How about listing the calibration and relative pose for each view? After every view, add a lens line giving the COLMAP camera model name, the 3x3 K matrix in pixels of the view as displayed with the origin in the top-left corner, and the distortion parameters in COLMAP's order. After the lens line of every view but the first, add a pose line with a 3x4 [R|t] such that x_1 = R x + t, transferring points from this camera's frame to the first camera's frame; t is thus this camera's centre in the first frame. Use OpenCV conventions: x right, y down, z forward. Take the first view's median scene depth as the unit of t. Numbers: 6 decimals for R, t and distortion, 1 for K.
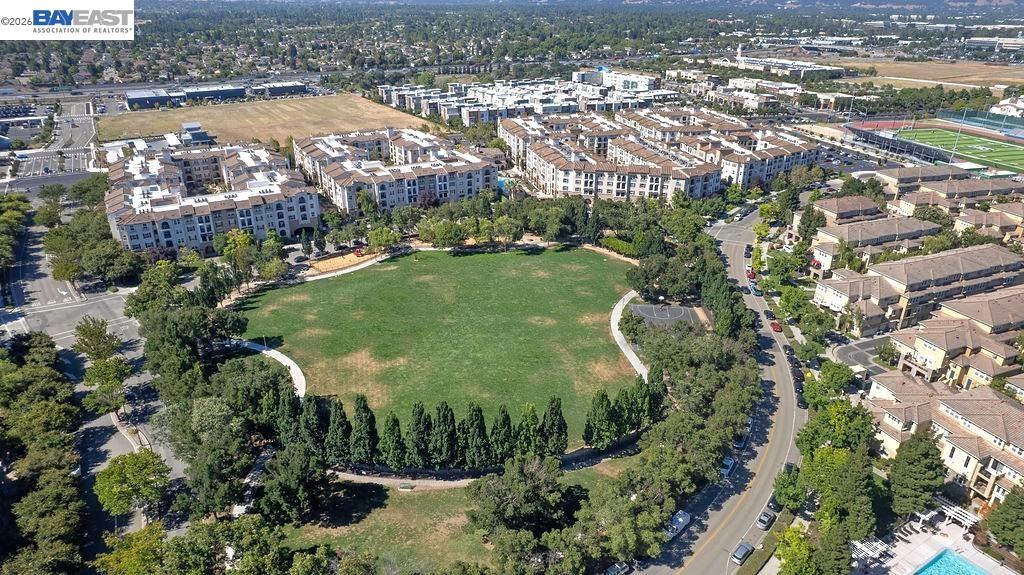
lens RADIAL K [[665.5, 0, 512.0], [0, 665.5, 287.5], [0, 0, 1]] dist [-0.035376, 0.004983]
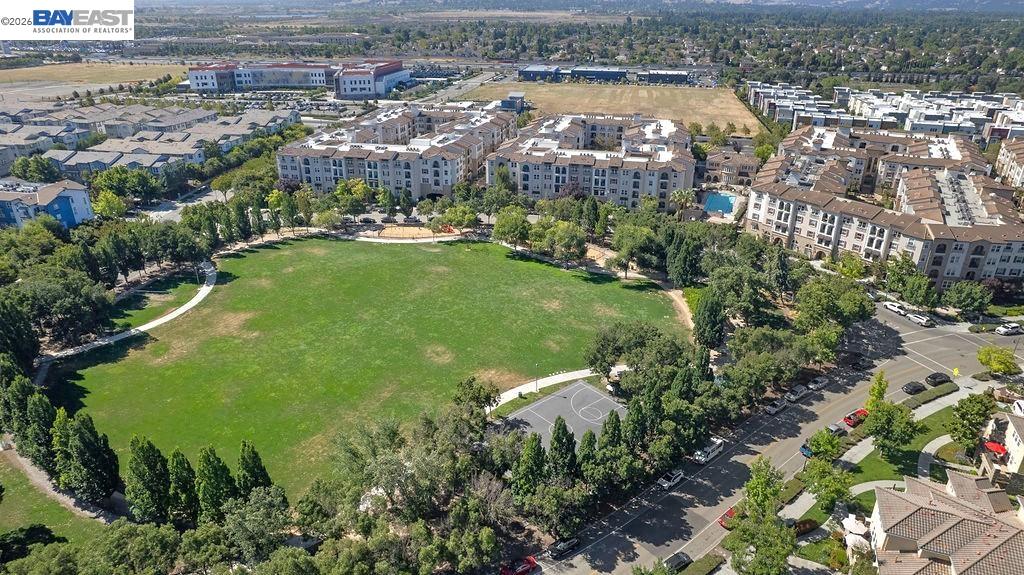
lens RADIAL K [[665.5, 0, 512.0], [0, 665.5, 287.5], [0, 0, 1]] dist [-0.035376, 0.004983]
pose [[0.728950, 0.273658, -0.627490, 0.369798], [-0.278191, 0.955942, 0.093730, -0.075439], [0.625494, 0.106237, 0.772963, 0.320988]]
